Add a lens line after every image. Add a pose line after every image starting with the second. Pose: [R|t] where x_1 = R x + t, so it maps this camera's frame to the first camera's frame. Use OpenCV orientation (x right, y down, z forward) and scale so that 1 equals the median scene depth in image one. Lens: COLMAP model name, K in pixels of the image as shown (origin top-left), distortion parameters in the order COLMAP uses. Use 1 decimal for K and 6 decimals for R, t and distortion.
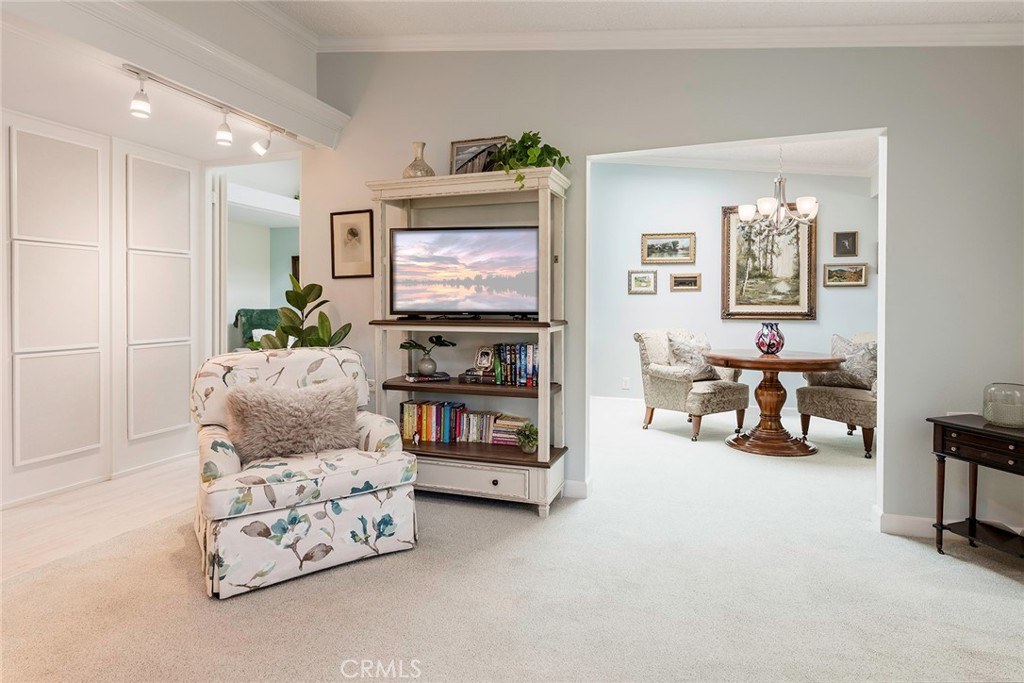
lens RADIAL K [[582.3, 0, 511.3], [0, 582.3, 306.7], [0, 0, 1]] dist [-0.001430, -0.000325]
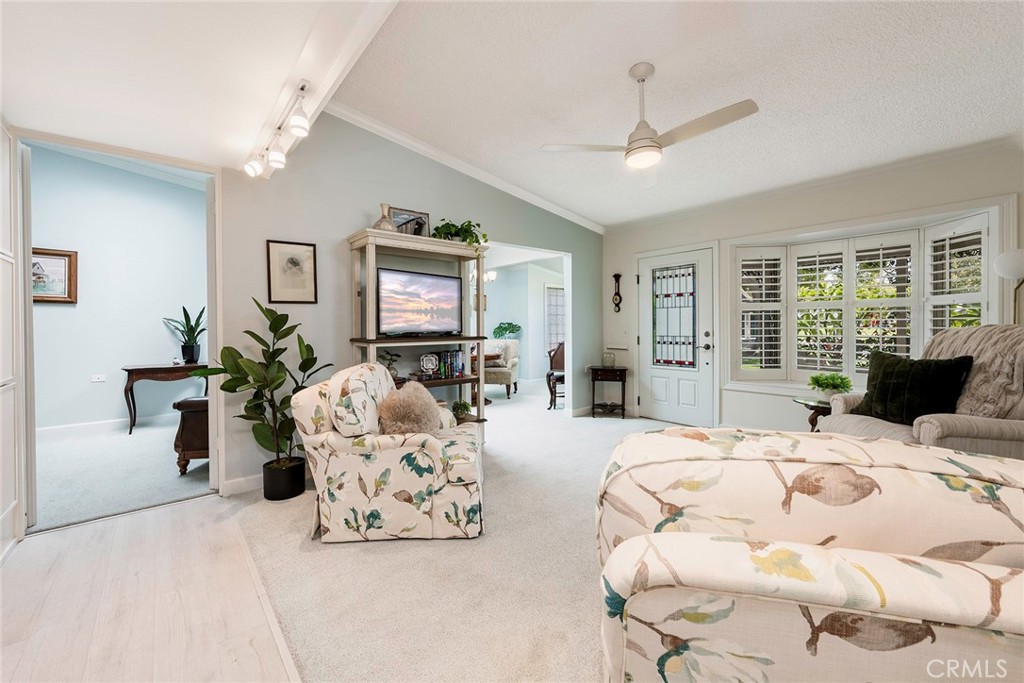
lens RADIAL K [[413.8, 0, 510.9], [0, 413.8, 333.7], [0, 0, 1]] dist [-0.001069, -0.000168]
pose [[0.489621, -0.021042, 0.871681, -0.866322], [0.011682, 0.999777, 0.017572, -0.001756], [-0.871857, 0.001580, 0.489758, 0.305296]]
